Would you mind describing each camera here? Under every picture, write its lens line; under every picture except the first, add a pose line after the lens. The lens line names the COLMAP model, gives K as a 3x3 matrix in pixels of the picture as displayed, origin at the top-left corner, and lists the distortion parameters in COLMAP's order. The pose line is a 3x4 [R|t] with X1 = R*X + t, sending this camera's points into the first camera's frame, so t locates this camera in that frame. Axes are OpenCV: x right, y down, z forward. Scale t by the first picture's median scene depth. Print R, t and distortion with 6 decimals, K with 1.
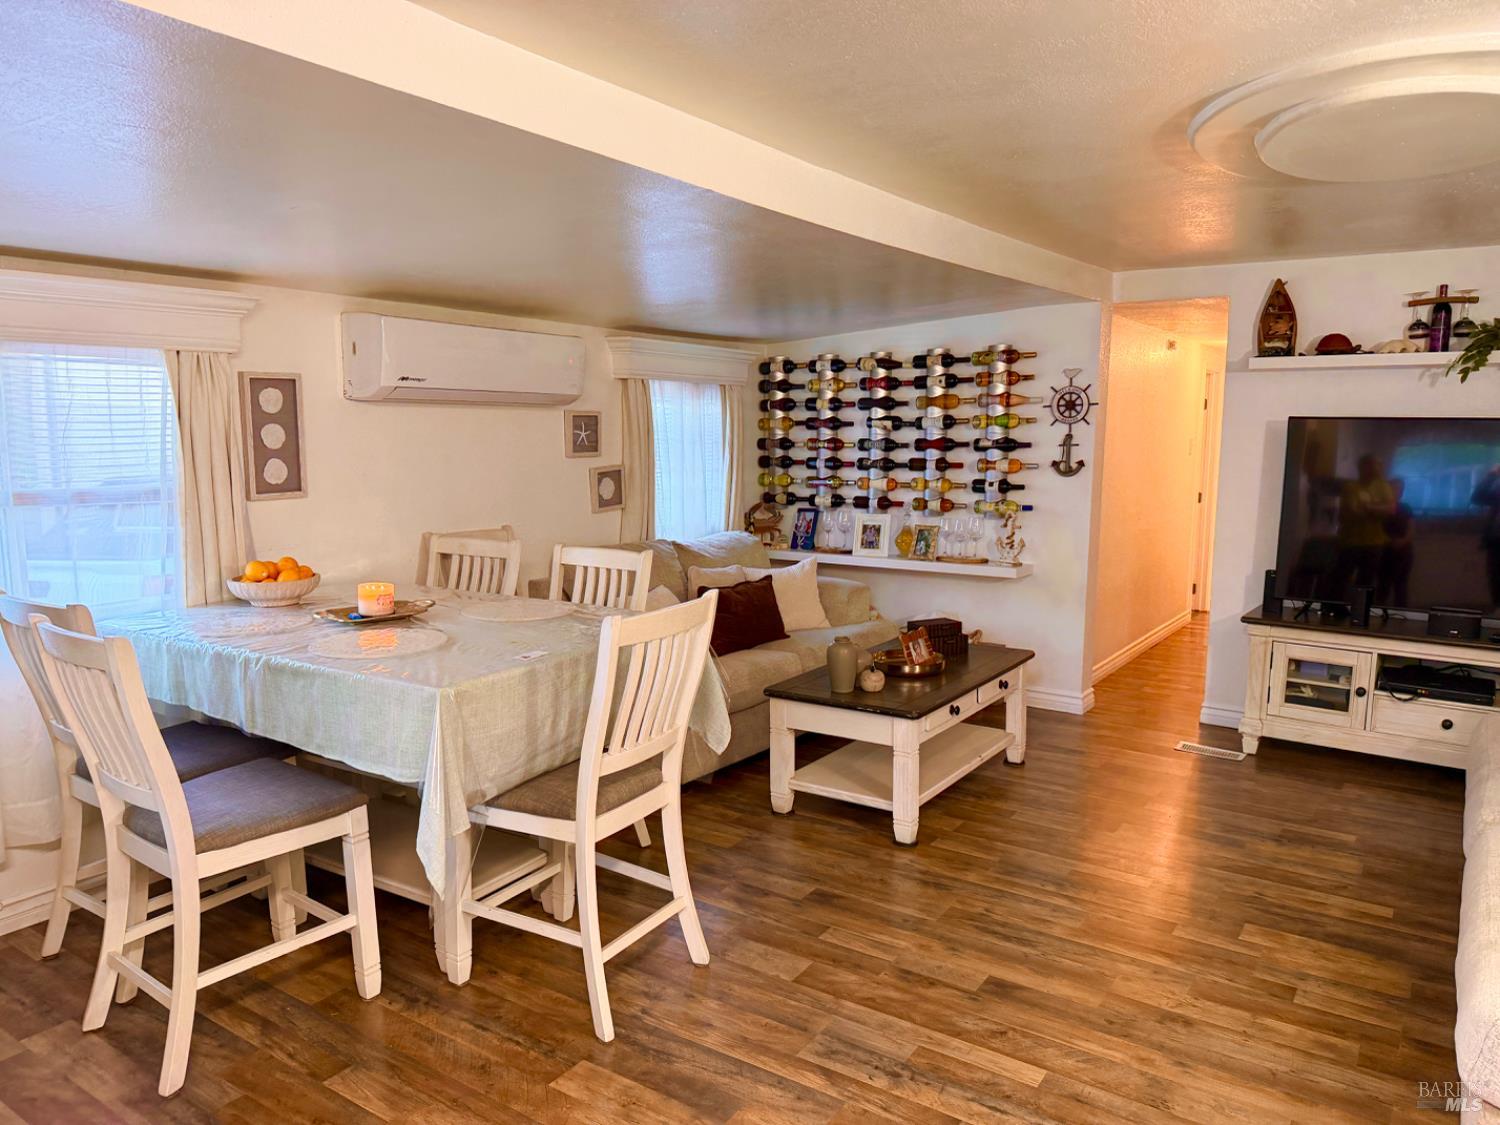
lens RADIAL K [[1055.4, 0, 745.4], [0, 1055.4, 568.7], [0, 0, 1]] dist [0.103975, -0.155292]
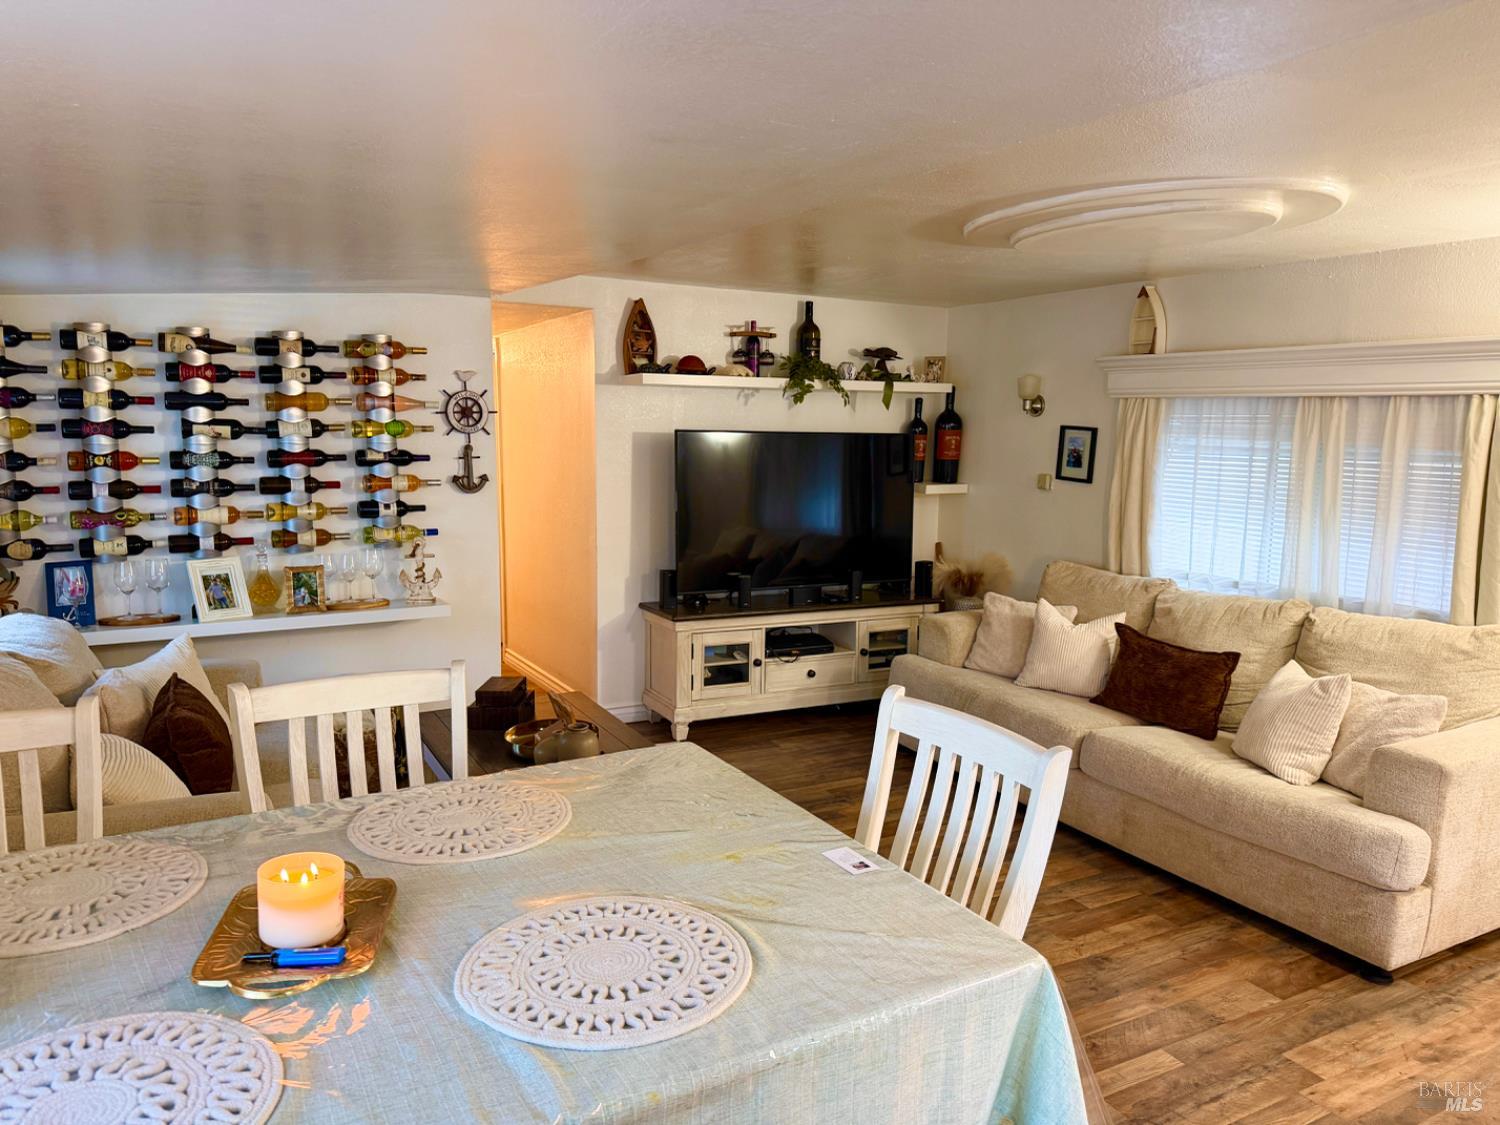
lens RADIAL K [[1055.4, 0, 745.4], [0, 1055.4, 568.7], [0, 0, 1]] dist [0.103975, -0.155292]
pose [[0.445233, -0.120542, 0.887264, -0.368636], [0.107308, 0.990939, 0.080779, -0.067860], [-0.888961, 0.059245, 0.454134, 0.383078]]
